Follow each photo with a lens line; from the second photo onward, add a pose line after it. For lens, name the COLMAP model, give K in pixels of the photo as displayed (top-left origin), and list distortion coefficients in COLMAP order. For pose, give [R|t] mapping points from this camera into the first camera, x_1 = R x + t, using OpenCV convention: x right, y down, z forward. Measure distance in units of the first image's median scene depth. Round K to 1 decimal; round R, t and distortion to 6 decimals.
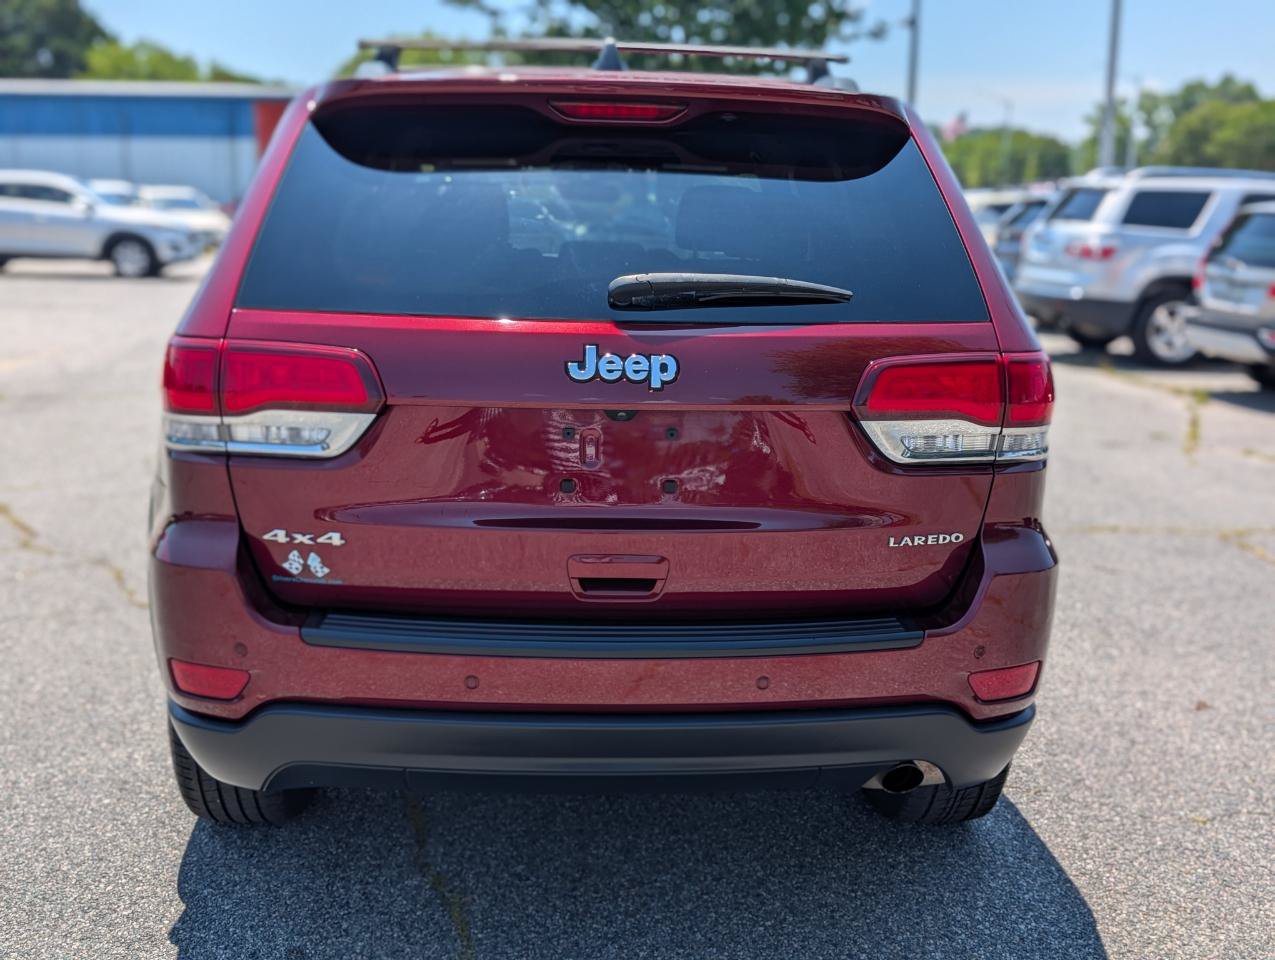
lens RADIAL K [[1427.4, 0, 642.5], [0, 1427.4, 485.3], [0, 0, 1]] dist [0.031651, 0.000000]
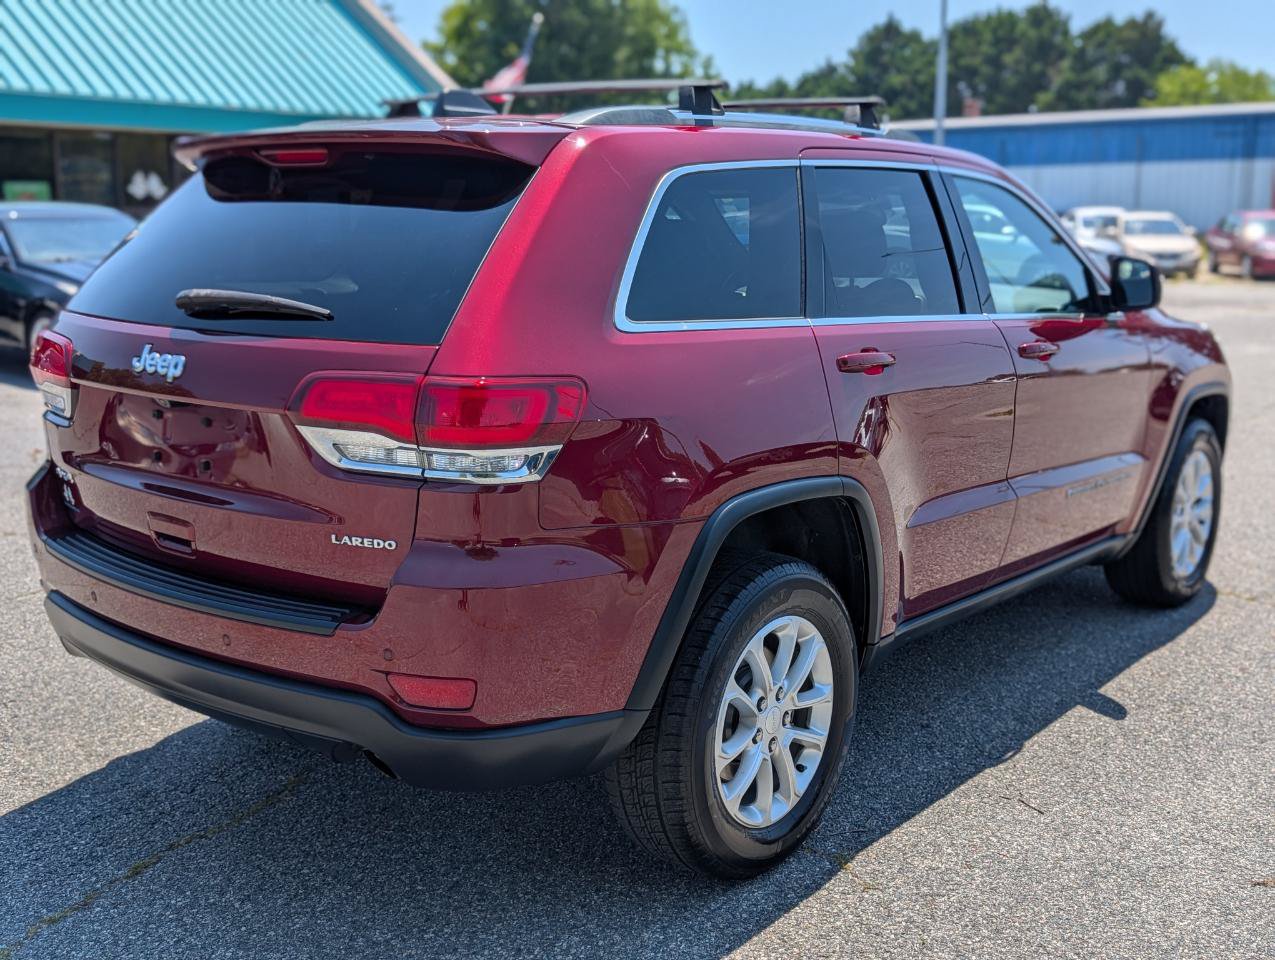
lens RADIAL K [[1427.4, 0, 638.0], [0, 1427.4, 485.1], [0, 0, 1]] dist [0.031651, 0.000000]
pose [[0.736899, 0.116400, -0.665906, 1.061014], [-0.126636, 0.991395, 0.033158, -0.066471], [0.664035, 0.059894, 0.745299, 0.325552]]
